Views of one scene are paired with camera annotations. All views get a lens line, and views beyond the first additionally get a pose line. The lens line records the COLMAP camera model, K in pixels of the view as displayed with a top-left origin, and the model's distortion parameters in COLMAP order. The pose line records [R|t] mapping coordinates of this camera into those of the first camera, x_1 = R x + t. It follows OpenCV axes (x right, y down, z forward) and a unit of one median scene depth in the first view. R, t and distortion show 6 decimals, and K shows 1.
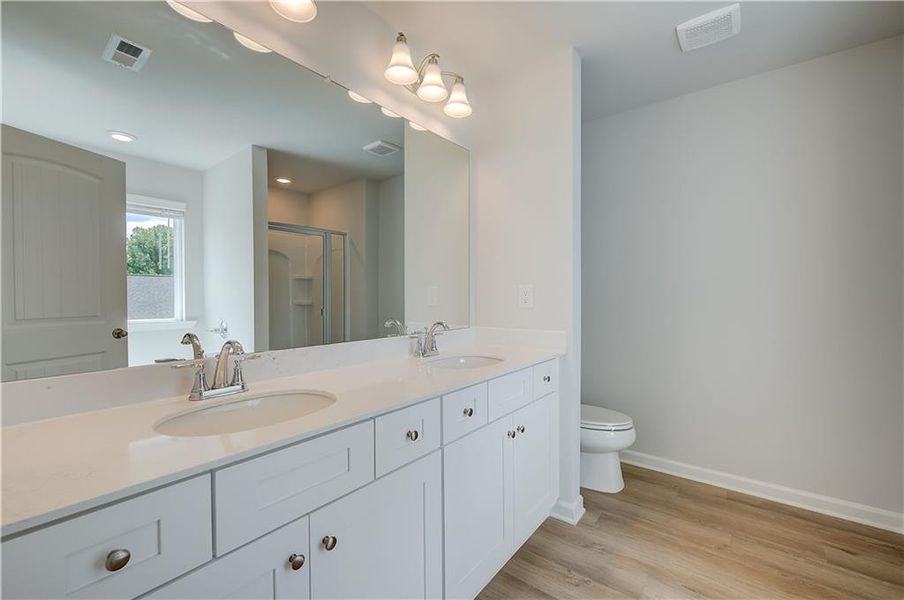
lens RADIAL K [[372.8, 0, 454.3], [0, 372.8, 300.6], [0, 0, 1]] dist [-0.001699, -0.000104]
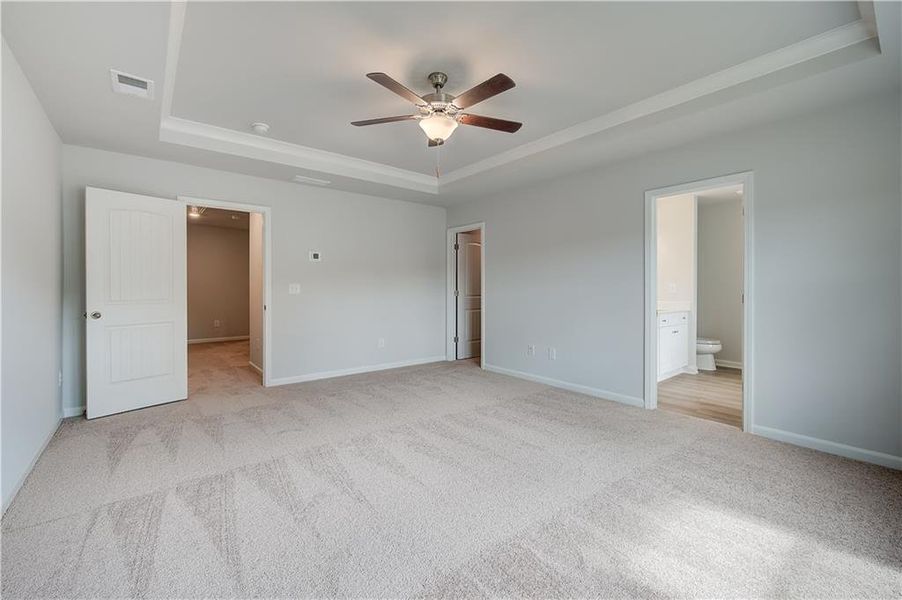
lens RADIAL K [[398.0, 0, 451.0], [0, 398.0, 300.0], [0, 0, 1]] dist [-0.002026, 0.000207]
pose [[0.975283, 0.003227, -0.220937, -0.646161], [-0.000806, 0.999939, 0.011048, 0.034136], [0.220959, -0.010597, 0.975225, -1.872462]]
